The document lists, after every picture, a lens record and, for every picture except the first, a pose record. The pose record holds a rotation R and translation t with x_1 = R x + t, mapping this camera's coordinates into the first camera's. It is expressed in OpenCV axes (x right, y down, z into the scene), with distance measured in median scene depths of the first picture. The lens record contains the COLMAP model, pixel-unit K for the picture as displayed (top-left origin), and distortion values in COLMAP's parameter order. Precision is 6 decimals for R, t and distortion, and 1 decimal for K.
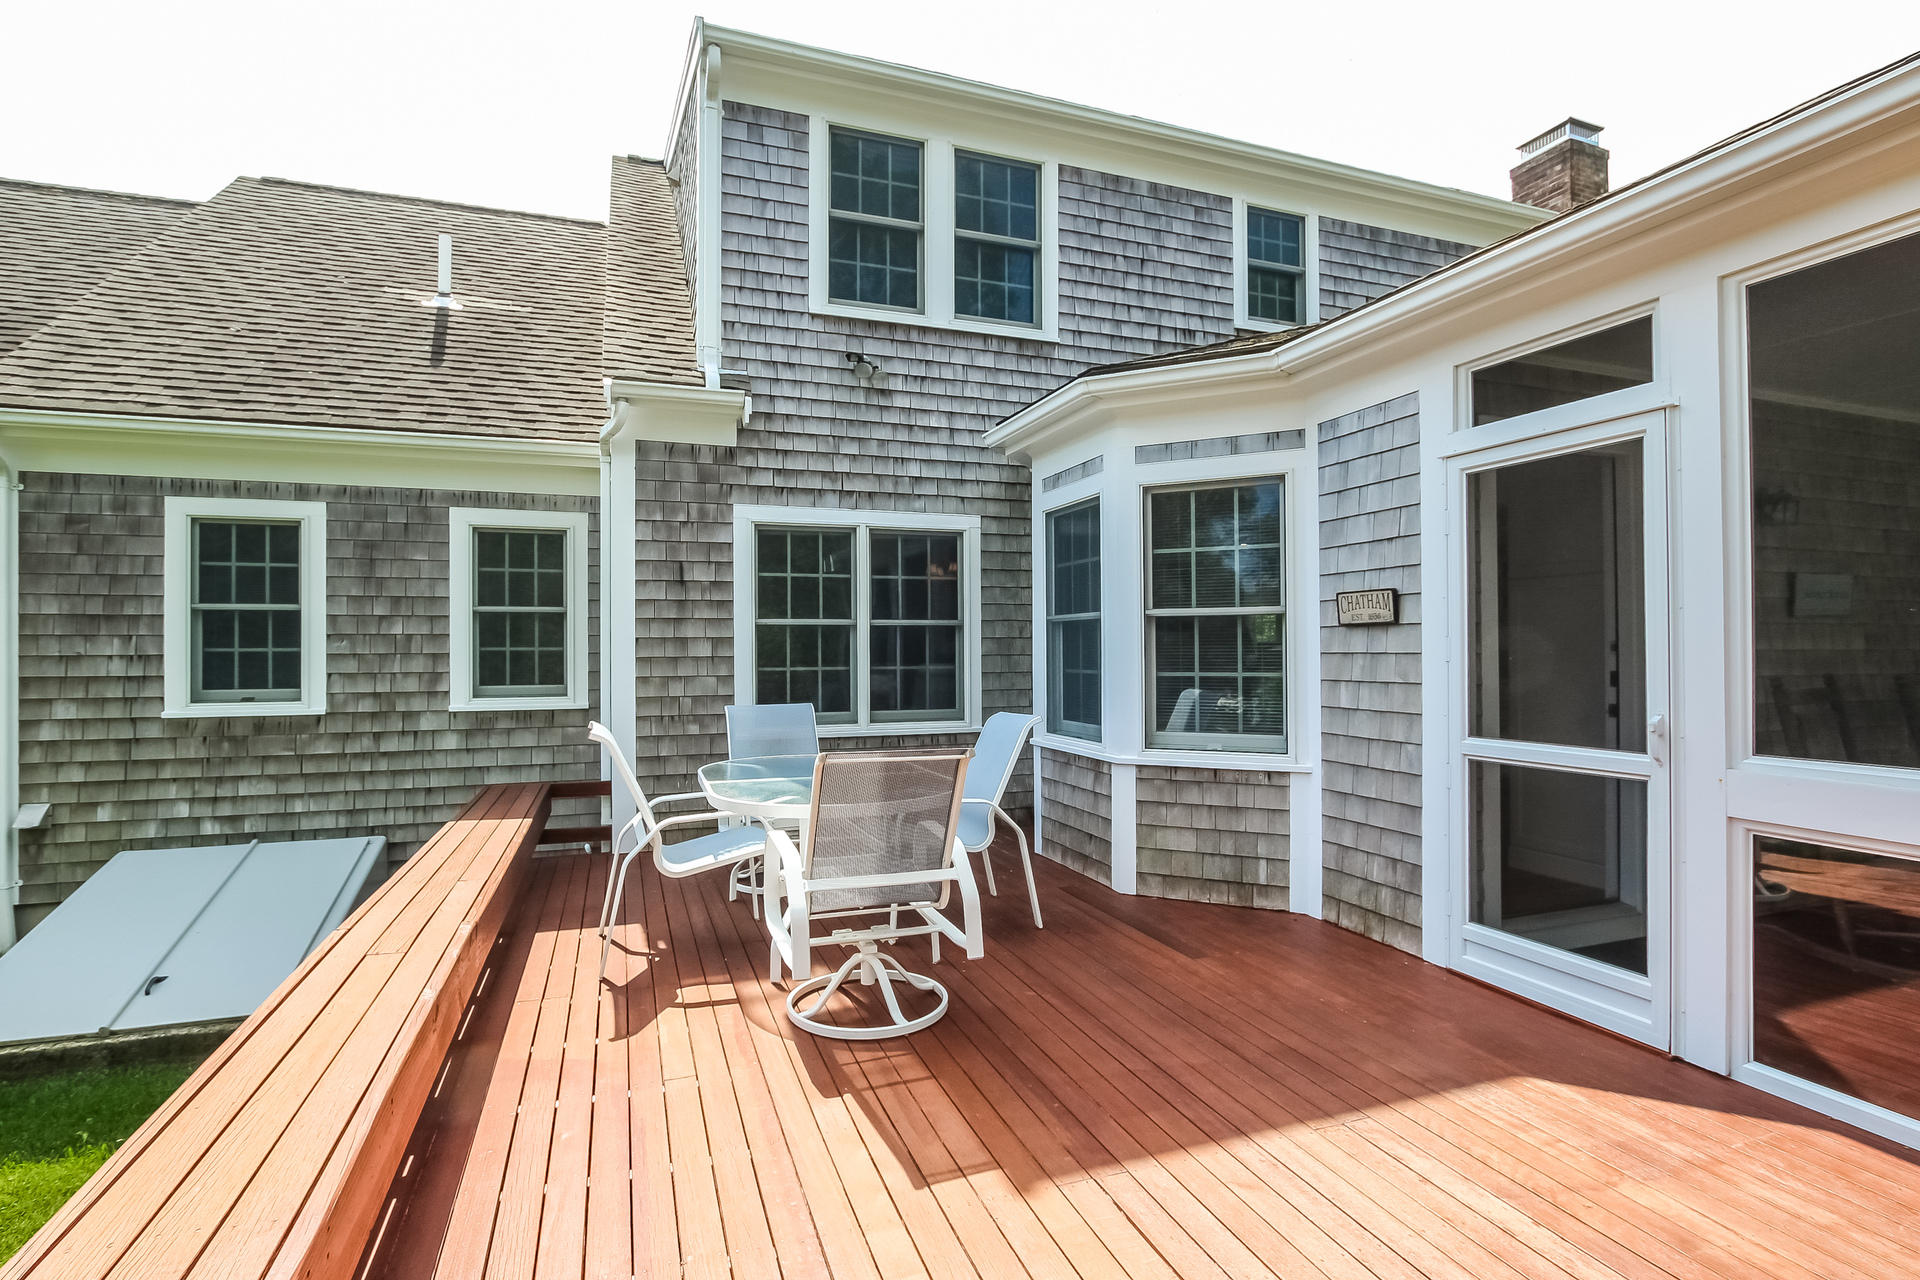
lens RADIAL K [[867.4, 0, 934.1], [0, 867.4, 644.4], [0, 0, 1]] dist [-0.011532, 0.000528]
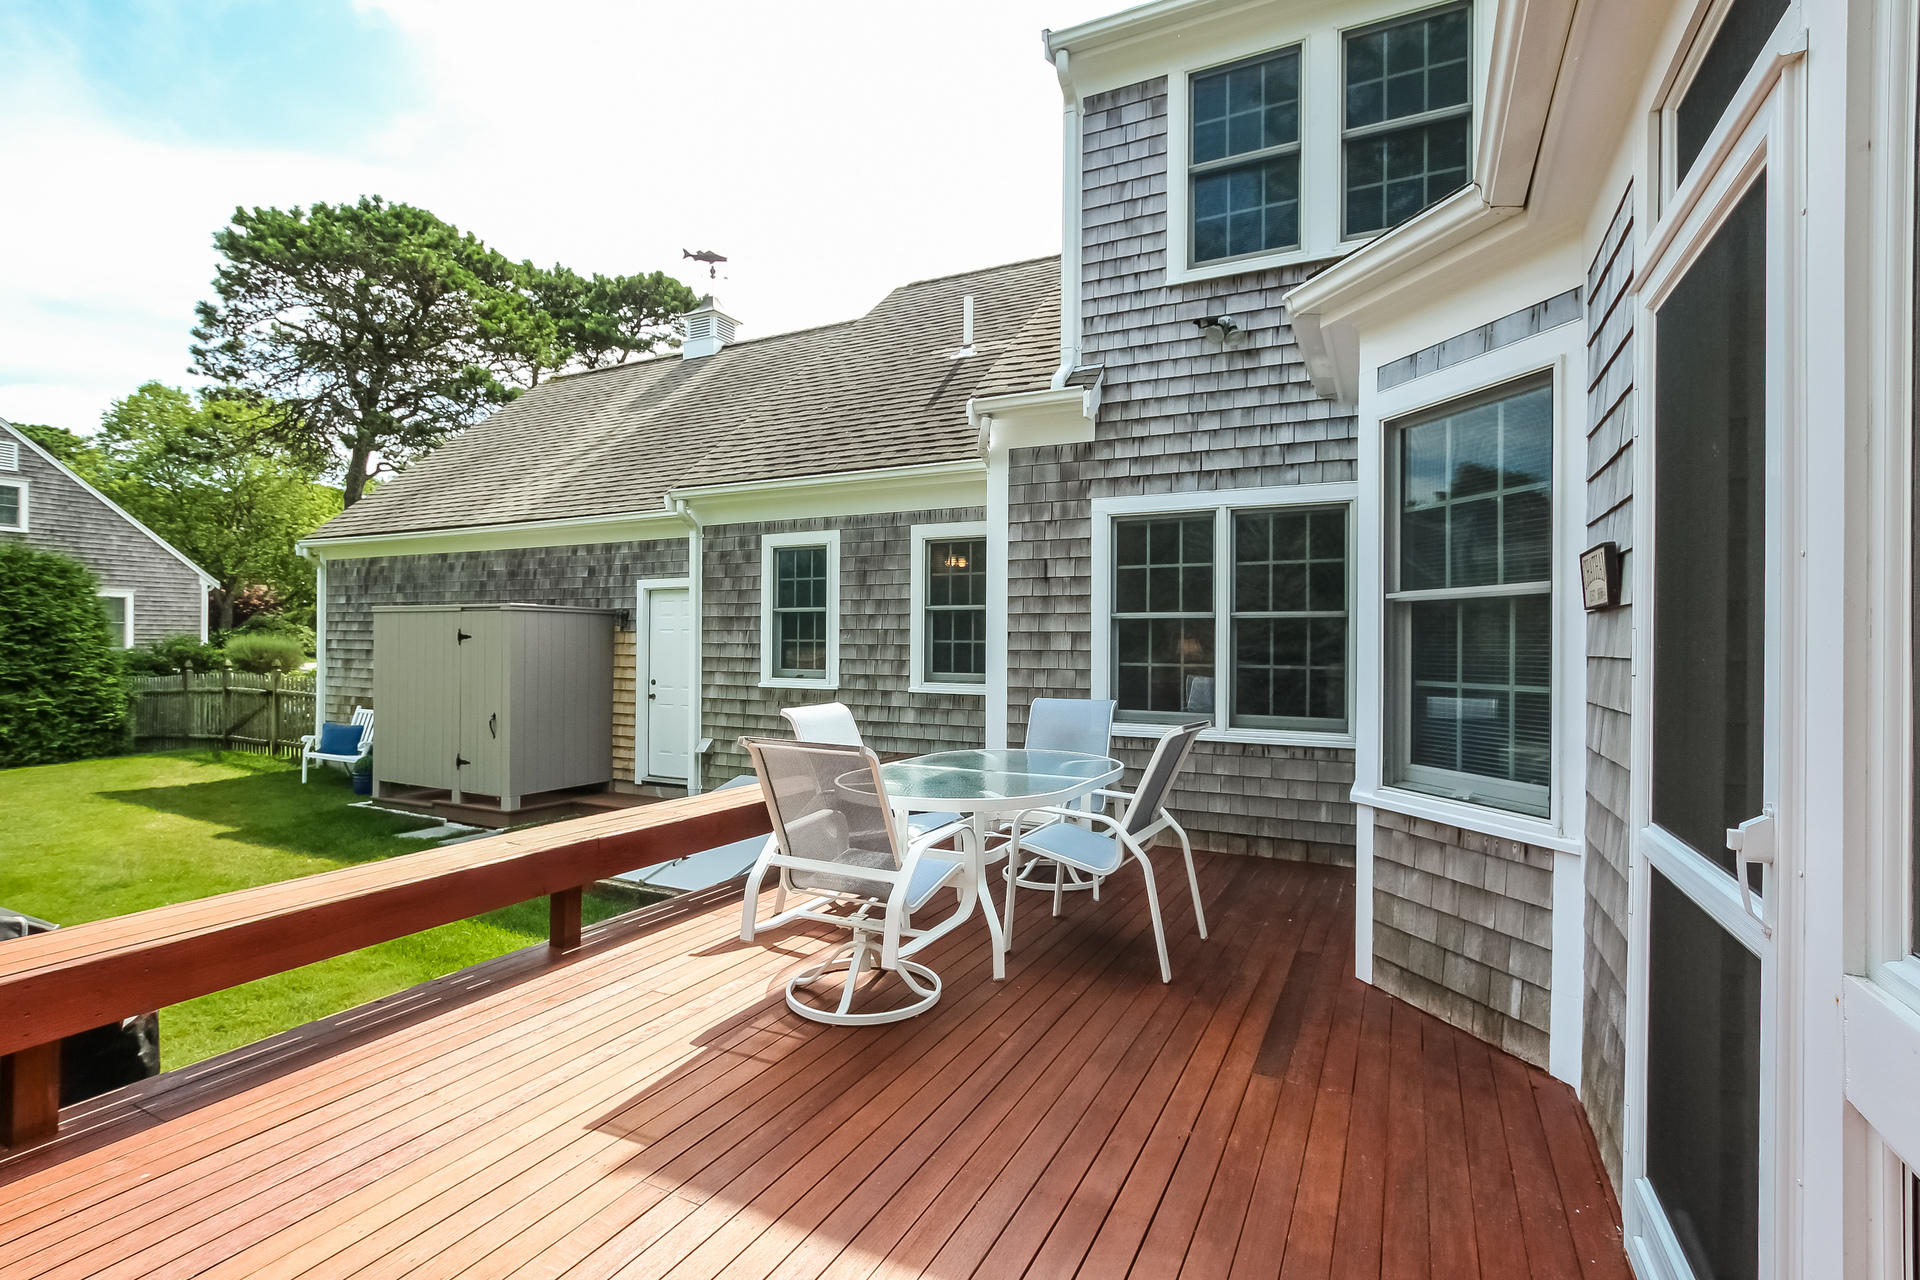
lens RADIAL K [[882.2, 0, 1026.6], [0, 882.2, 644.8], [0, 0, 1]] dist [-0.003745, 0.000077]
pose [[0.721330, 0.010597, -0.692511, 0.430888], [-0.008211, 0.999944, 0.006748, 0.000469], [0.692543, 0.000819, 0.721376, 0.215236]]
